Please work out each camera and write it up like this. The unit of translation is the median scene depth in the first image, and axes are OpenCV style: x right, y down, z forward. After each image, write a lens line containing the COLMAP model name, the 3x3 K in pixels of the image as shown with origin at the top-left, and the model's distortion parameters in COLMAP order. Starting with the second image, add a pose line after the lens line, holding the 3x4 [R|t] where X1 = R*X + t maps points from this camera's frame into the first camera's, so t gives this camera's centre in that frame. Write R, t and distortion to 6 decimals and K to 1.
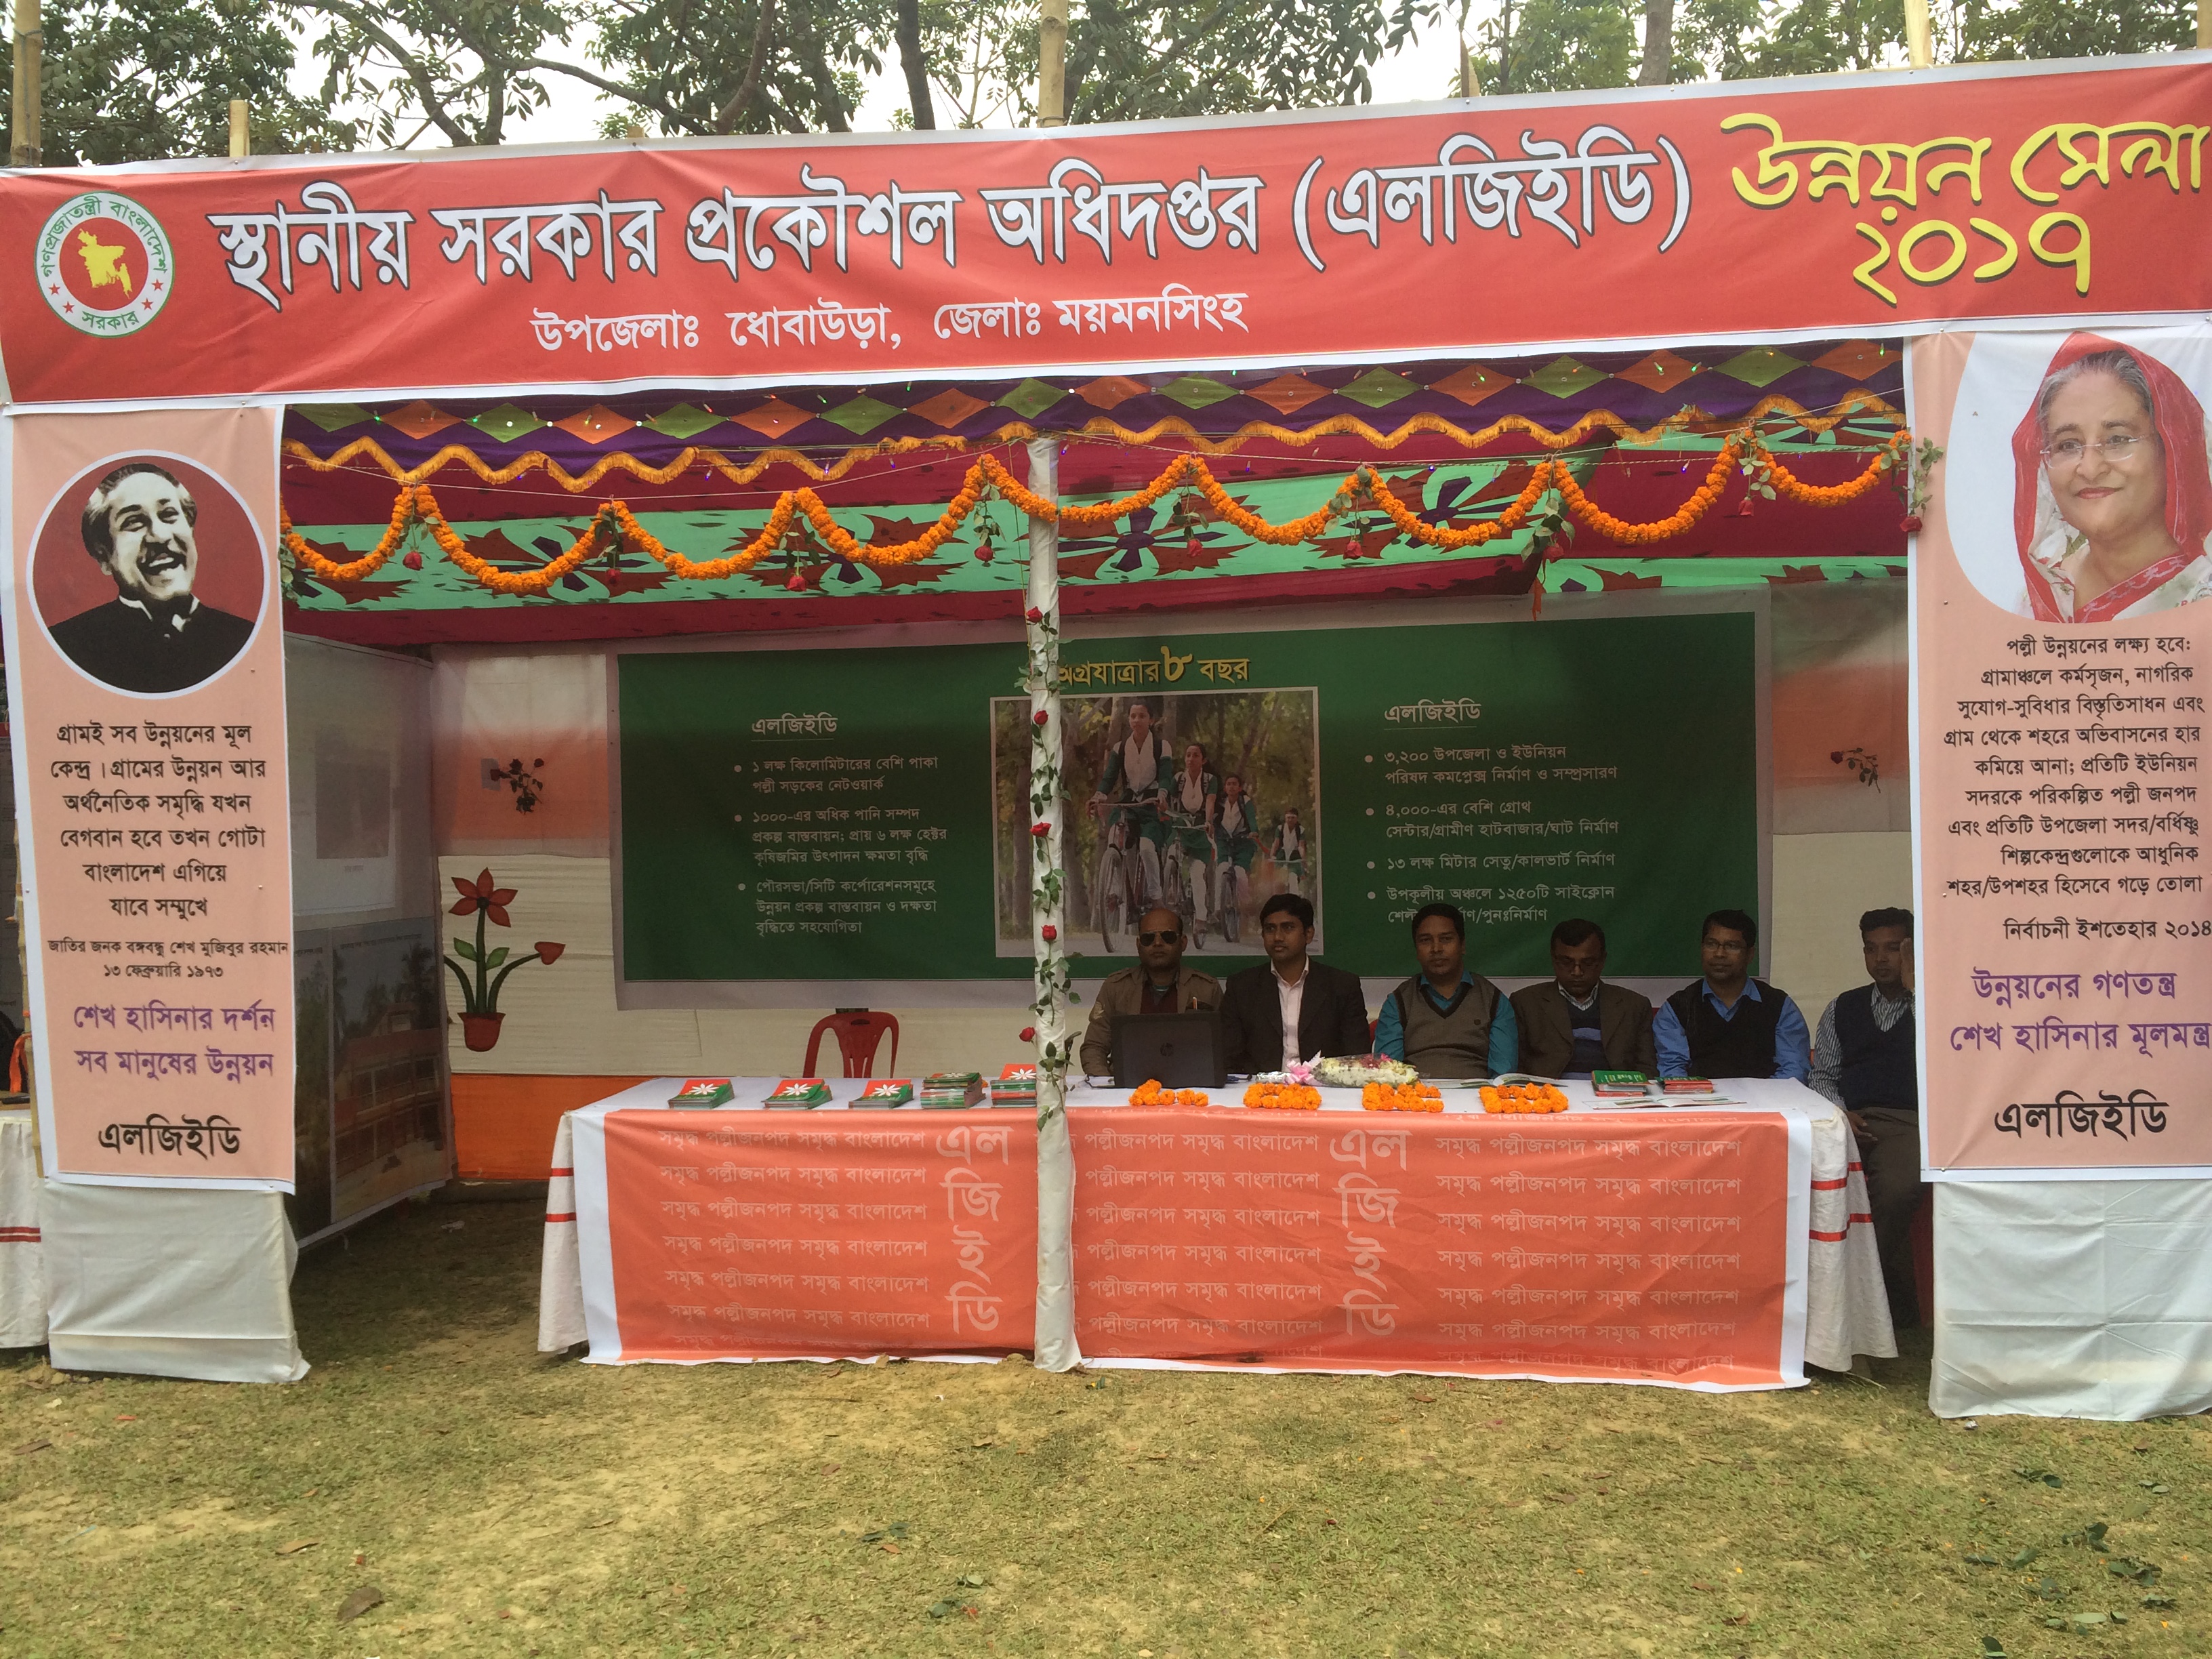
lens RADIAL K [[1915.8, 0, 1037.0], [0, 1915.8, 839.2], [0, 0, 1]] dist [0.079138, -0.084233]
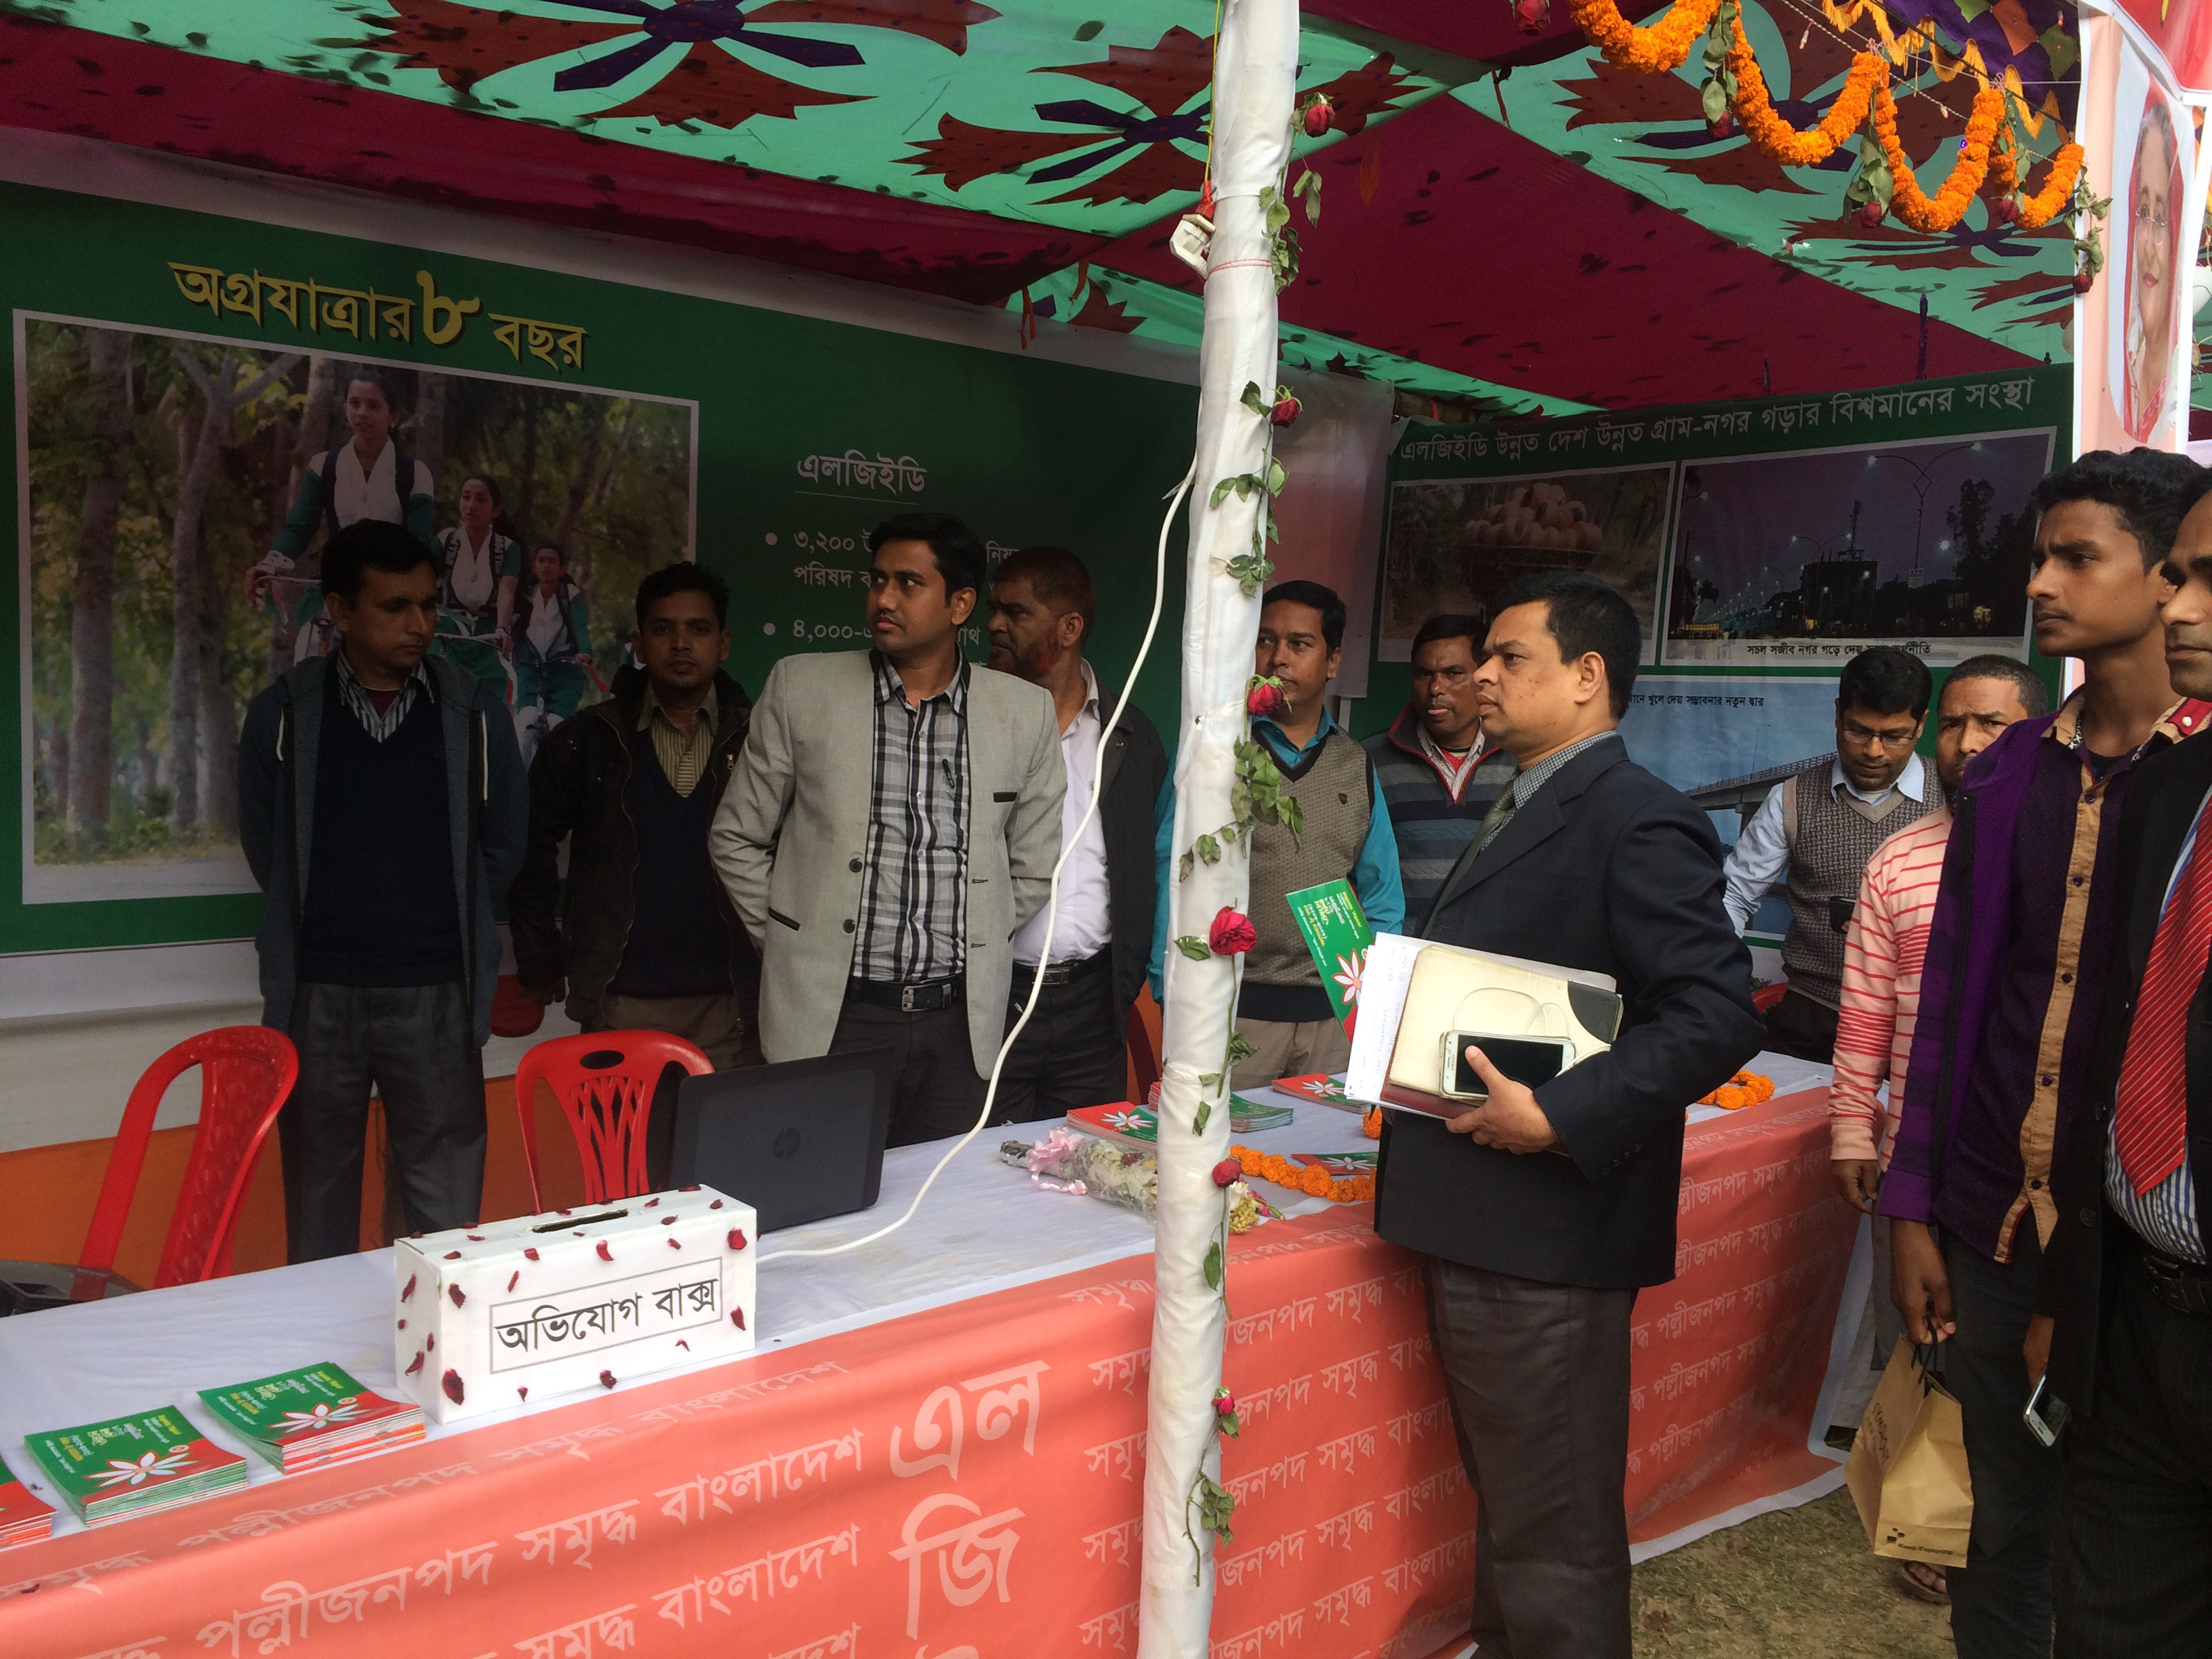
lens RADIAL K [[1915.8, 0, 1103.5], [0, 1915.8, 830.7], [0, 0, 1]] dist [0.079138, -0.084233]
pose [[0.605023, -0.022317, 0.795896, -0.232716], [-0.032347, 0.998093, 0.052576, 0.013036], [-0.795551, -0.057555, 0.603147, 0.542331]]
